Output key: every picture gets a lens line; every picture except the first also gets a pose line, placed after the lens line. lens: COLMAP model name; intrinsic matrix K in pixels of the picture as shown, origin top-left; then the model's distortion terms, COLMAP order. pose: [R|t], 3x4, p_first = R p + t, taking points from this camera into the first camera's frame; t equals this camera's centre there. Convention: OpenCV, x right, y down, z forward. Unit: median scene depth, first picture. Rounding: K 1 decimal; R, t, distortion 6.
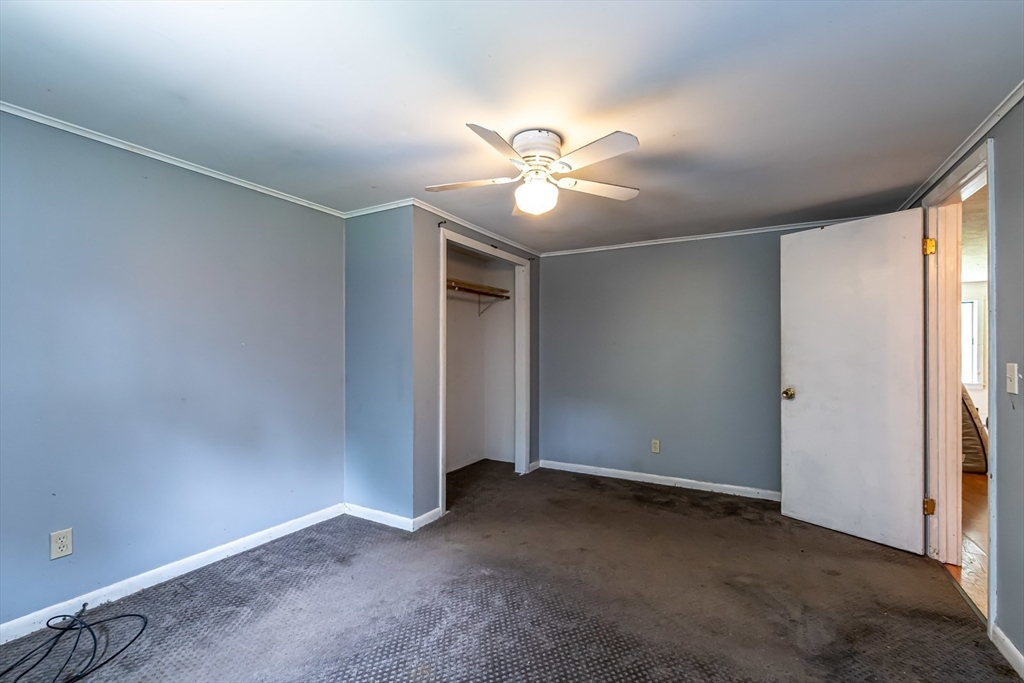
lens RADIAL K [[442.5, 0, 510.7], [0, 442.5, 342.9], [0, 0, 1]] dist [-0.002147, -0.000033]
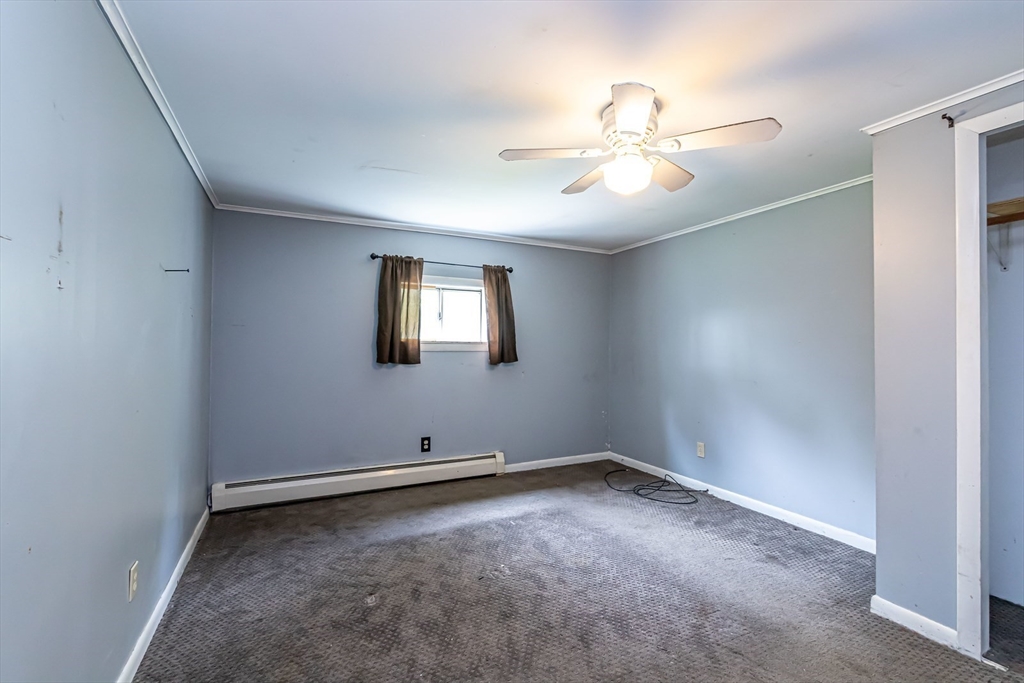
lens RADIAL K [[442.5, 0, 510.4], [0, 442.5, 343.5], [0, 0, 1]] dist [-0.002147, -0.000033]
pose [[-0.542280, -0.008759, -0.840152, 0.722746], [-0.000753, 0.999950, -0.009939, 0.024355], [0.840198, -0.004757, -0.542260, 1.000818]]
